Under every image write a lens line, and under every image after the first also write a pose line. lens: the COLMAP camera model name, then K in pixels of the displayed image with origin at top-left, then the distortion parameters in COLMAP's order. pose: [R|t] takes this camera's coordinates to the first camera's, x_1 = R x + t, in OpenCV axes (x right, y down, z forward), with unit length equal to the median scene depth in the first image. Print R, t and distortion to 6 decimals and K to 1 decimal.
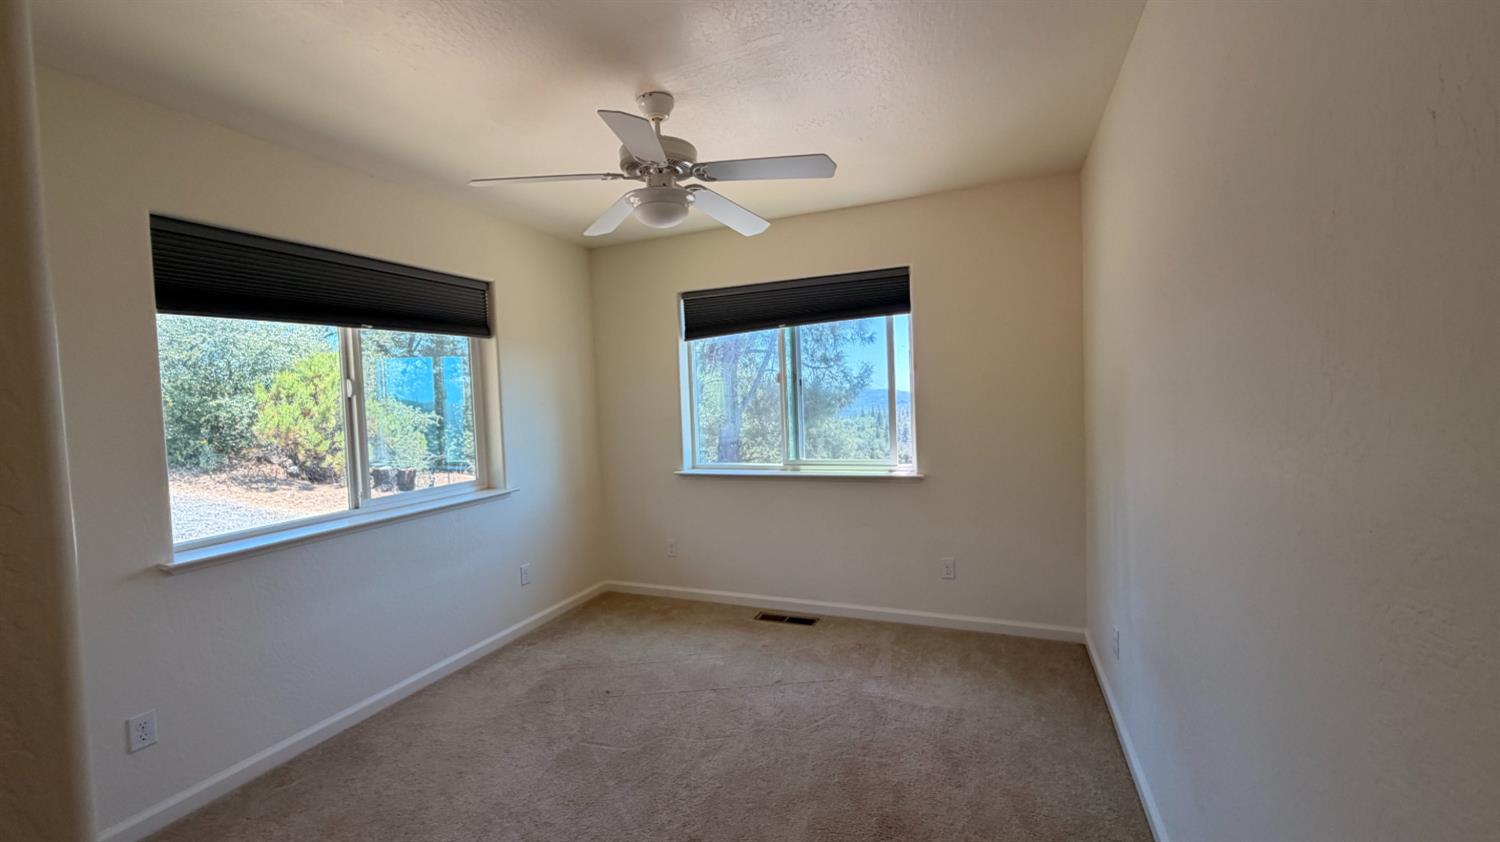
lens RADIAL K [[592.5, 0, 754.8], [0, 592.5, 425.3], [0, 0, 1]] dist [-0.000249, -0.000057]
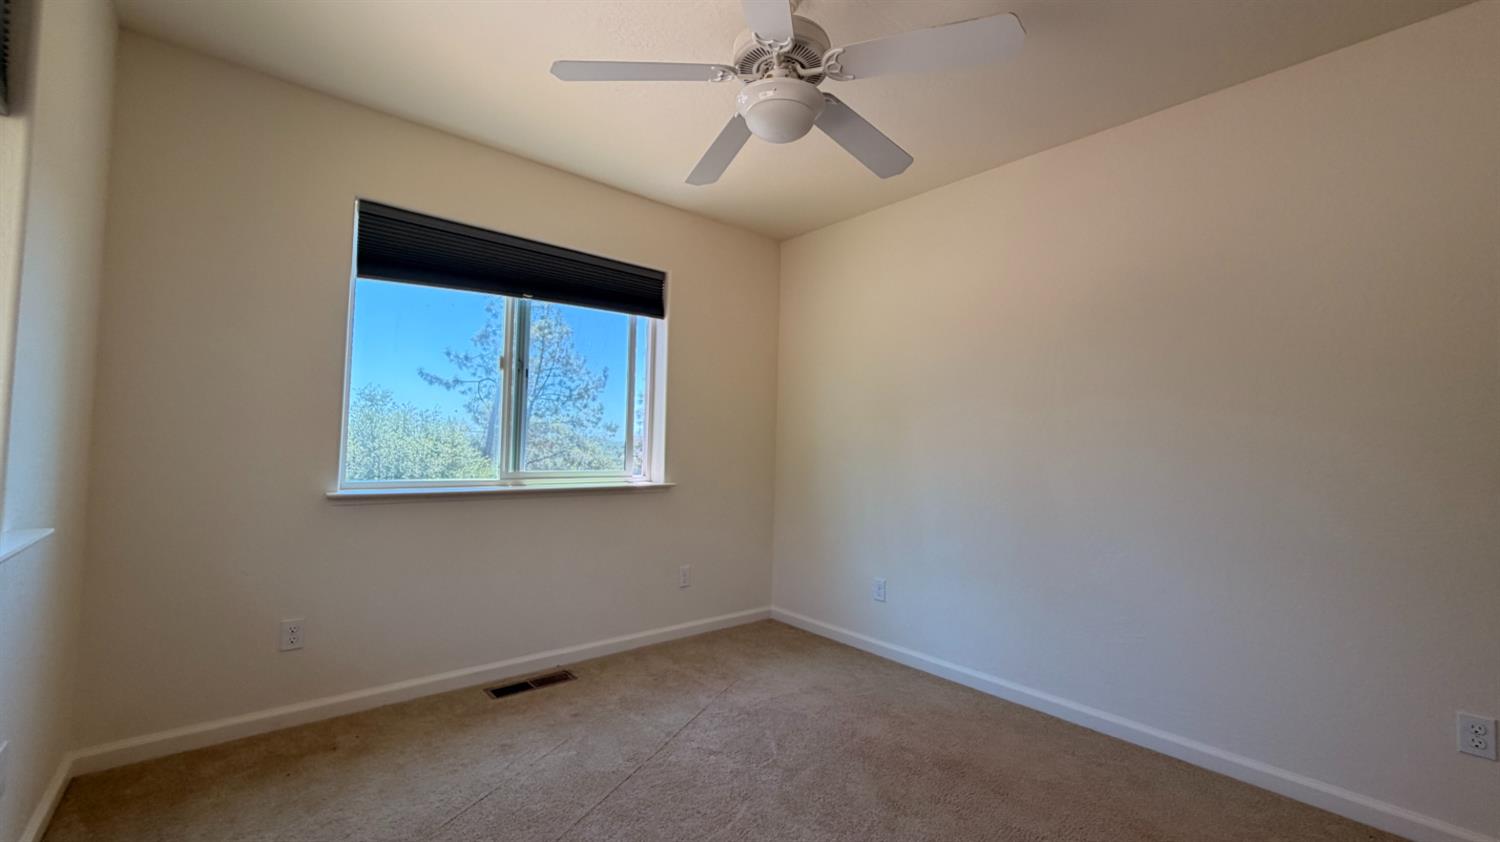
lens RADIAL K [[599.5, 0, 745.0], [0, 599.5, 419.8], [0, 0, 1]] dist [0.001160, -0.000249]
pose [[0.462635, 0.081596, 0.882786, -0.516350], [-0.001833, 0.995841, -0.091085, 0.065514], [-0.886547, 0.040521, 0.460861, 0.405721]]
